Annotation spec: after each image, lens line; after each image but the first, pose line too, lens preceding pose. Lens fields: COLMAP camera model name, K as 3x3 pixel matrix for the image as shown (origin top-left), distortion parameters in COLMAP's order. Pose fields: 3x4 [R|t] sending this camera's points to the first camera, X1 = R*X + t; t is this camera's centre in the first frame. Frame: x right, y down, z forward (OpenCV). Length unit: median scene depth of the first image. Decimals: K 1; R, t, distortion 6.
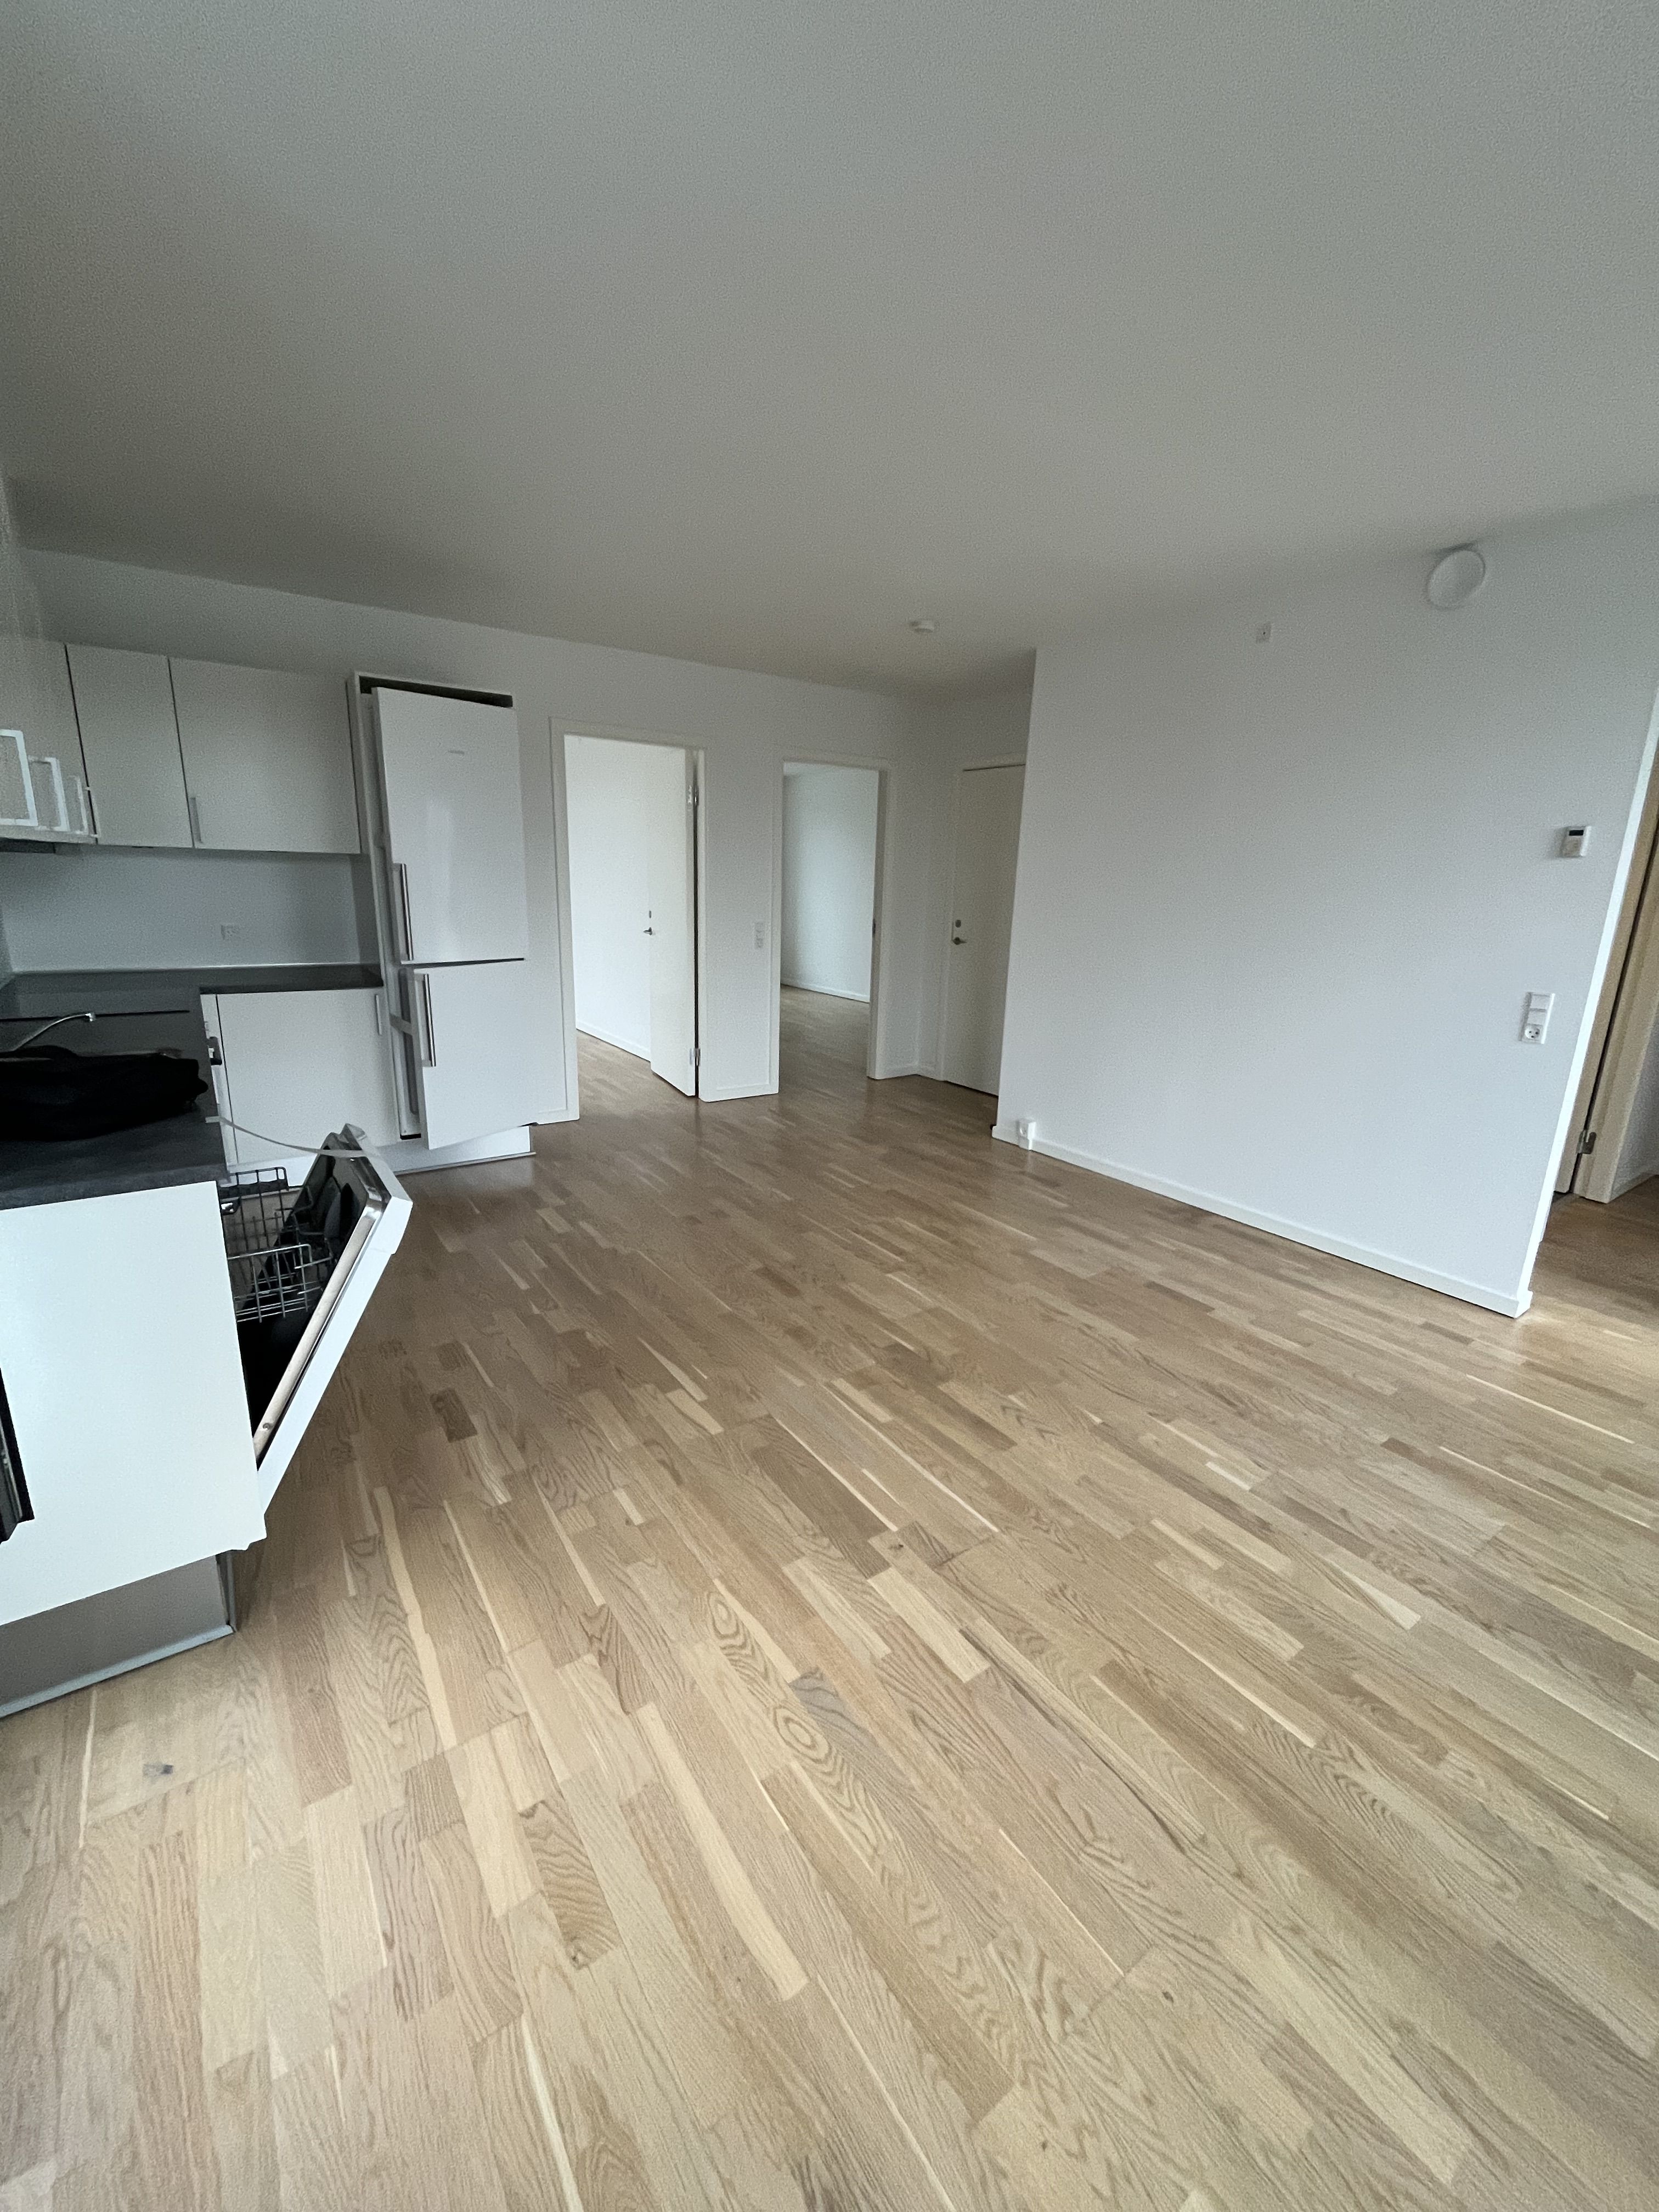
lens RADIAL K [[892.5, 0, 831.8], [0, 892.5, 1095.4], [0, 0, 1]] dist [-0.003924, -0.000060]
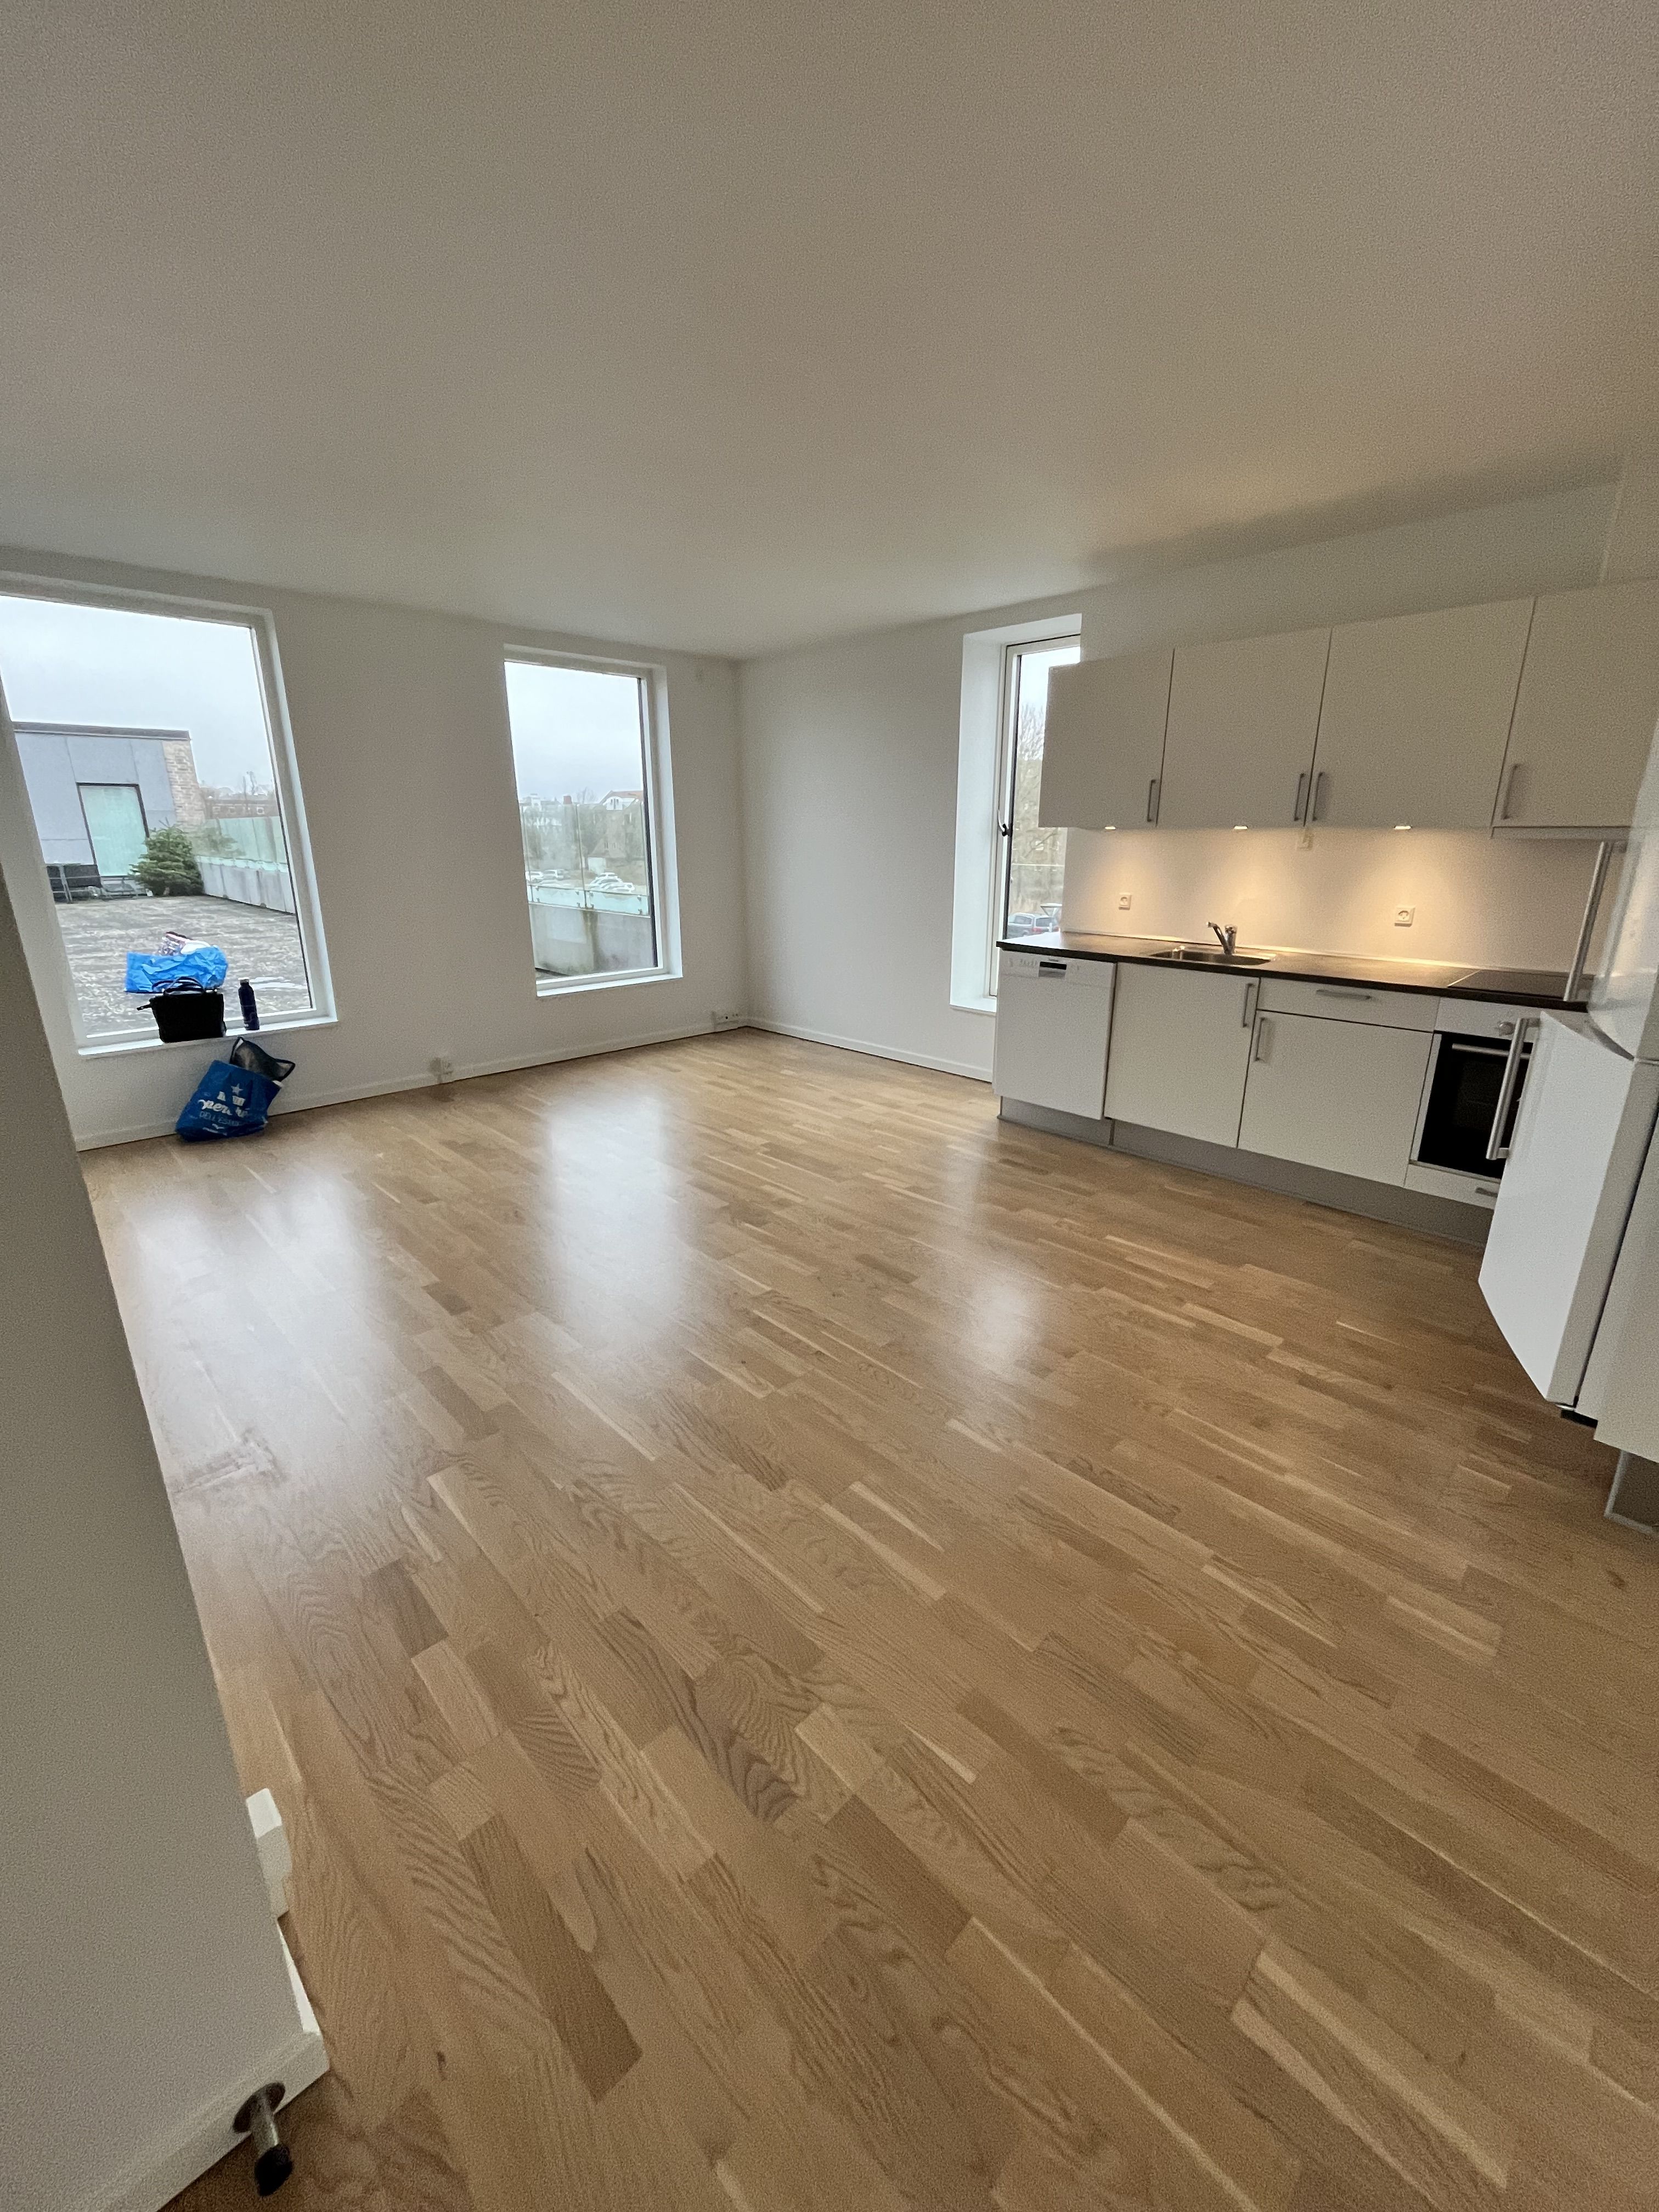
lens RADIAL K [[892.5, 0, 833.4], [0, 892.5, 1102.6], [0, 0, 1]] dist [-0.003924, -0.000060]
pose [[-0.986881, 0.016866, -0.160564, 0.161864], [-0.067840, 0.859145, 0.507216, -0.476708], [0.146503, 0.511455, -0.846730, 1.922332]]
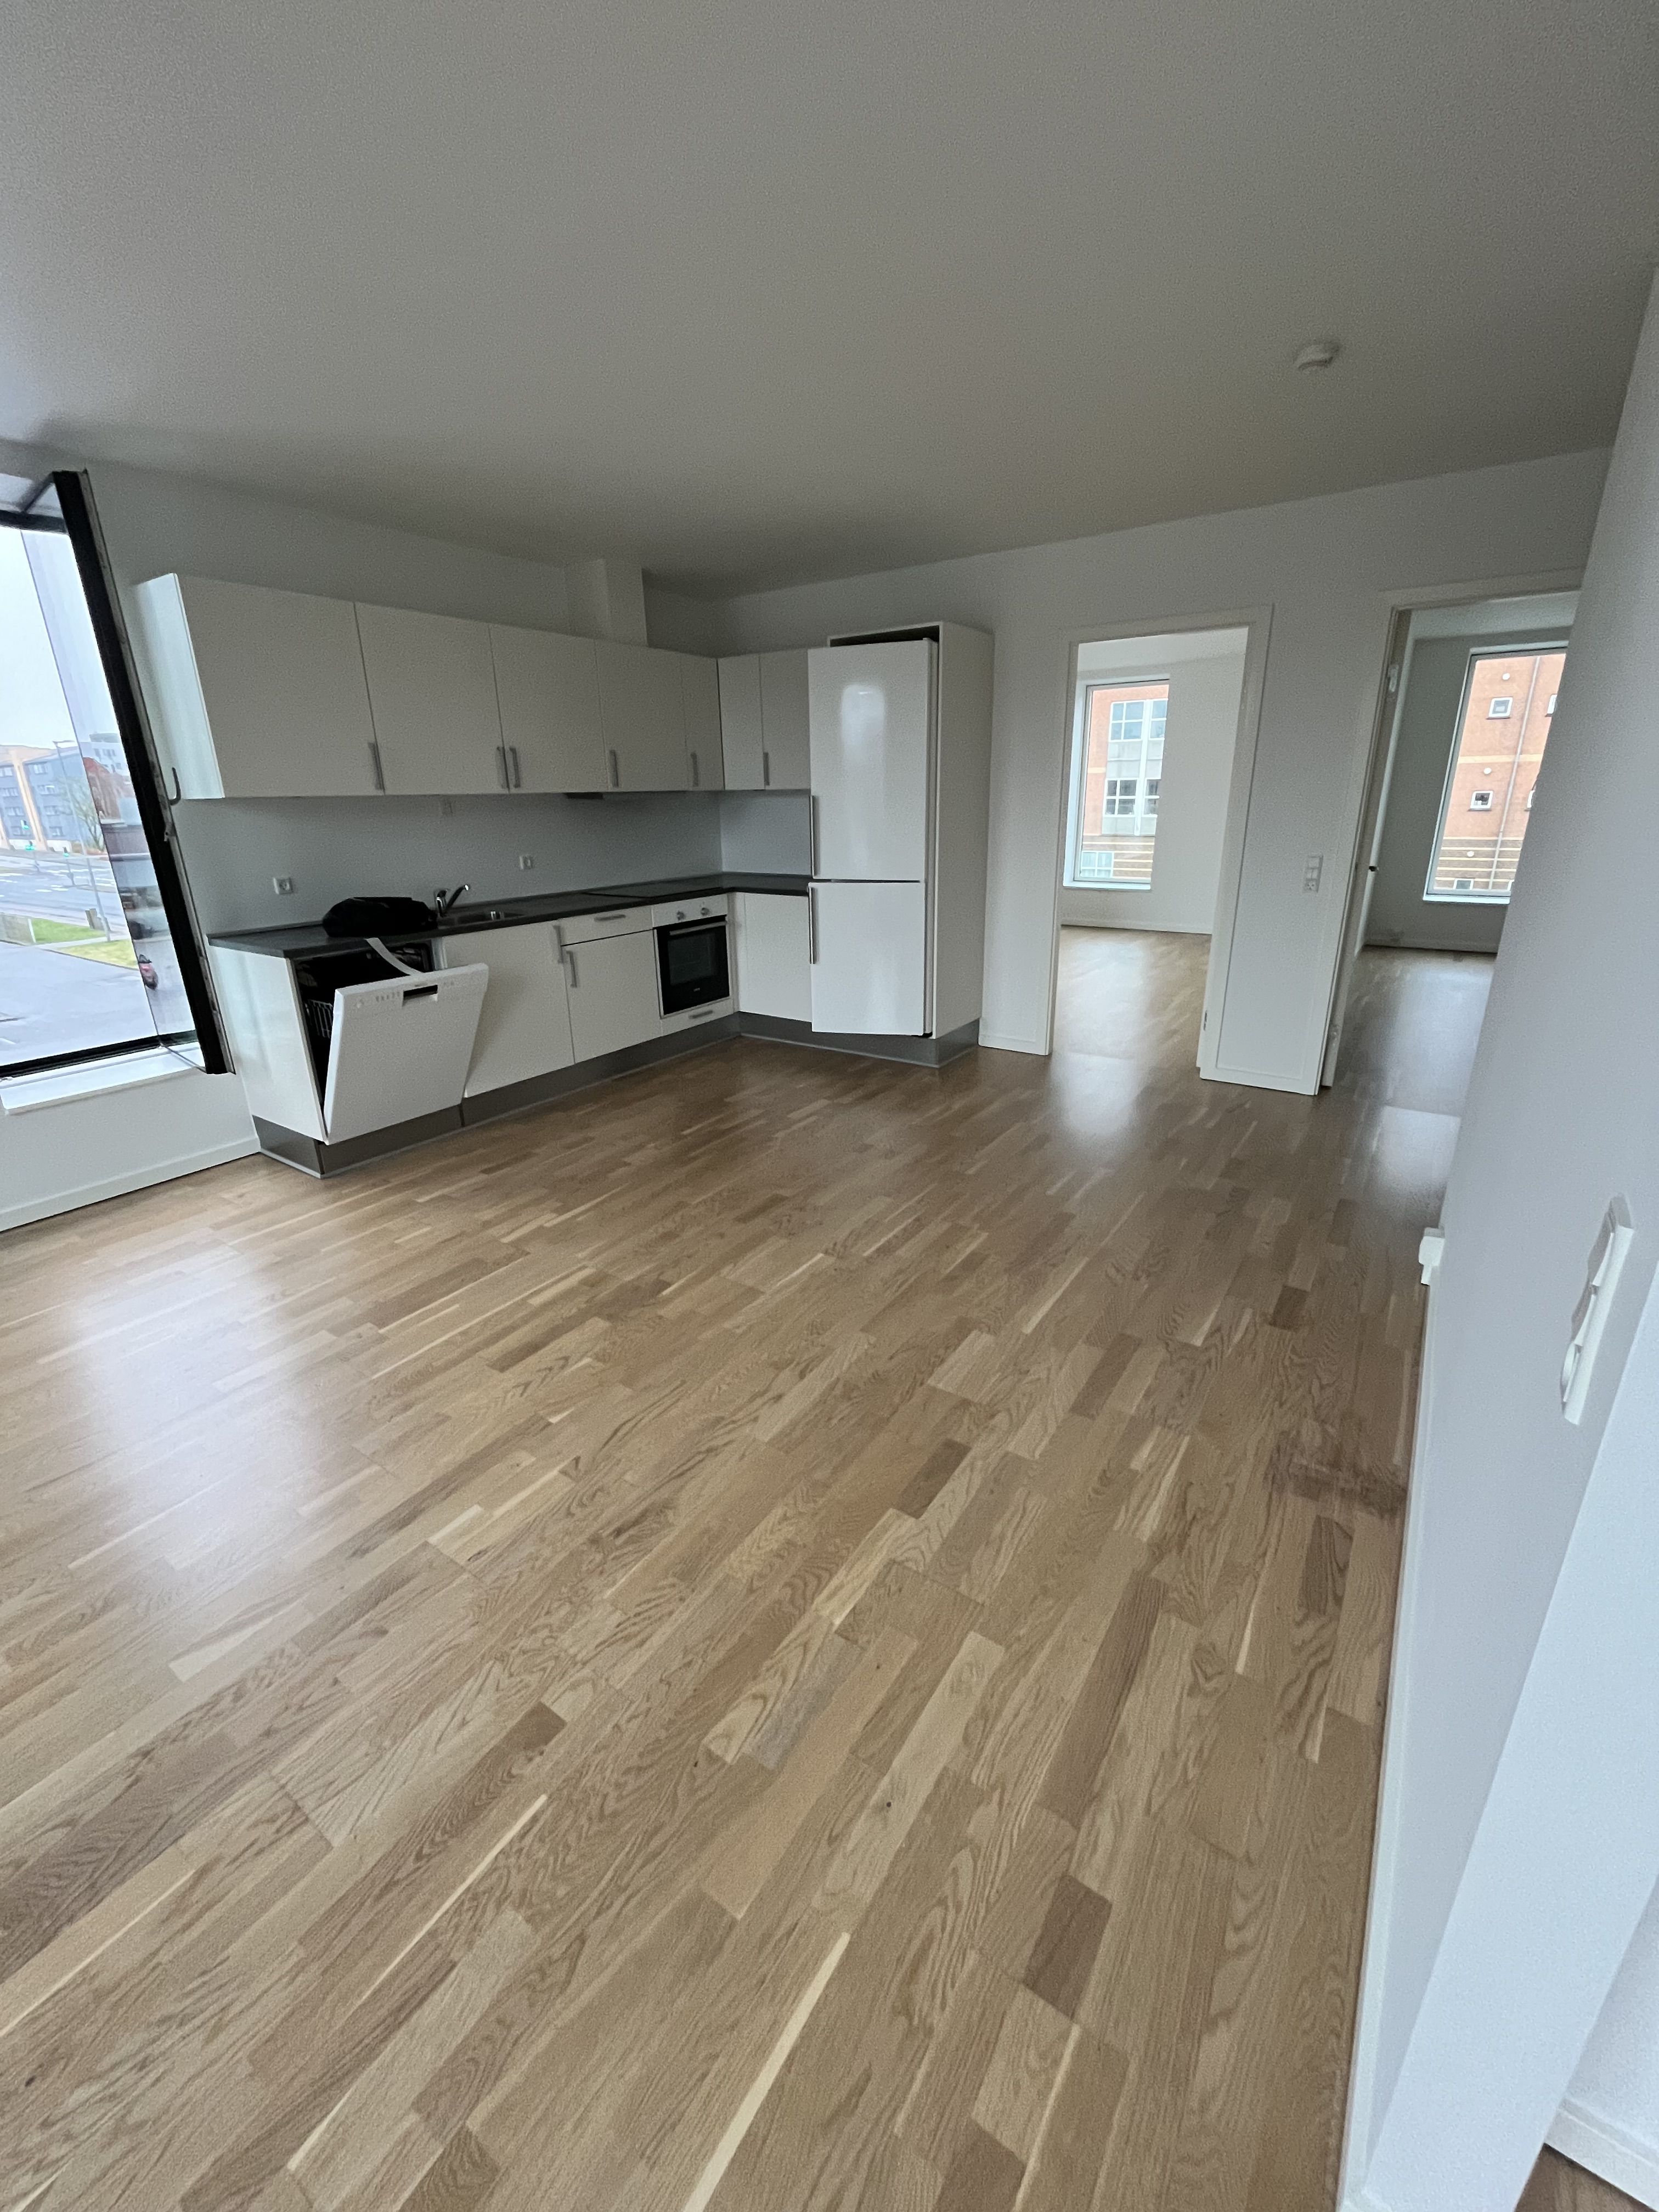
lens RADIAL K [[892.5, 0, 831.7], [0, 892.5, 1099.1], [0, 0, 1]] dist [-0.003924, -0.000060]
pose [[0.349895, 0.267521, -0.897778, 0.946243], [-0.197487, 0.957884, 0.208464, -0.153184], [0.915736, 0.104359, 0.387991, 0.750653]]
